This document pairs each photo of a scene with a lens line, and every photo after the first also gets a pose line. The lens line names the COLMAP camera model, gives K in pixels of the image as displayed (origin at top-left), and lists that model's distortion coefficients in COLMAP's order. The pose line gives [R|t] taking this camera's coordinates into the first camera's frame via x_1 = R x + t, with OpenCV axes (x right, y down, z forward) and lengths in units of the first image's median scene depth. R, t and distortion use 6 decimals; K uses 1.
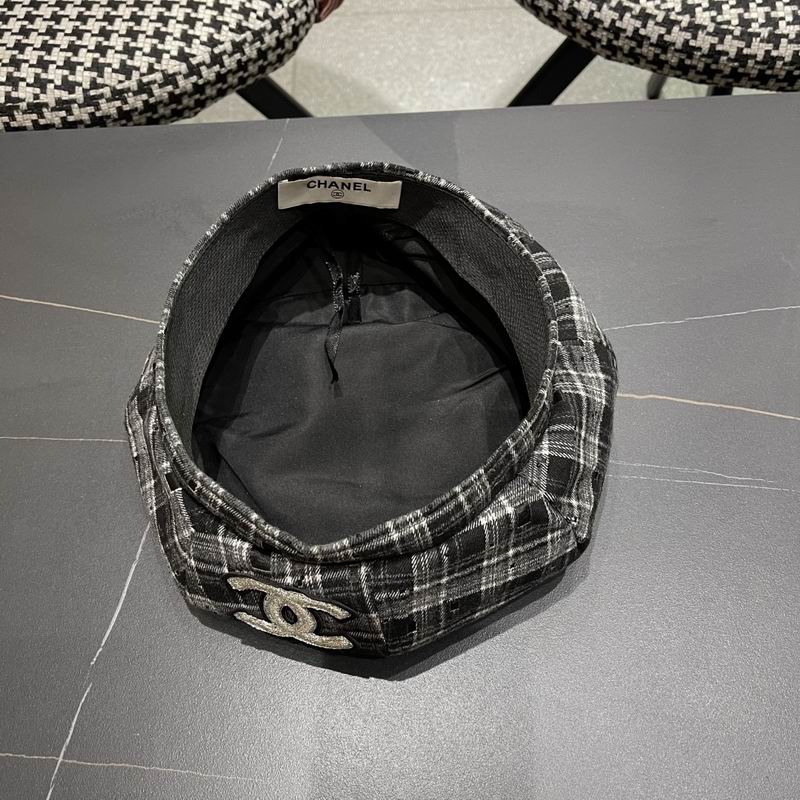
lens RADIAL K [[840.6, 0, 403.4], [0, 840.6, 413.2], [0, 0, 1]] dist [0.013260, 0.000000]
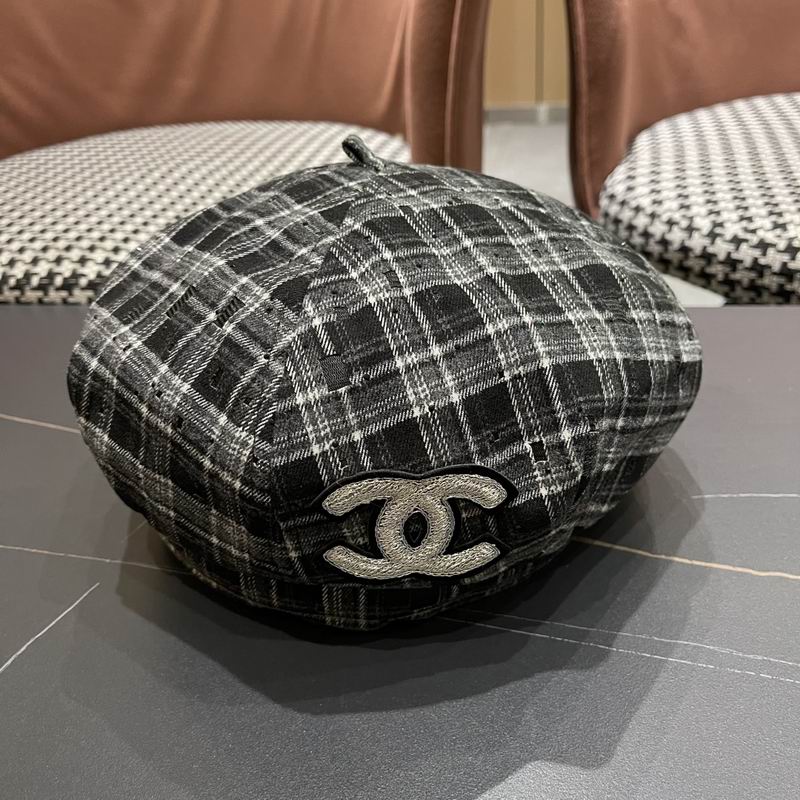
lens RADIAL K [[840.6, 0, 399.9], [0, 840.6, 404.2], [0, 0, 1]] dist [0.013260, 0.000000]
pose [[0.977603, 0.068905, -0.198858, 0.093214], [-0.154684, 0.875955, -0.456921, 0.160235], [0.142706, 0.477447, 0.866994, 0.232007]]
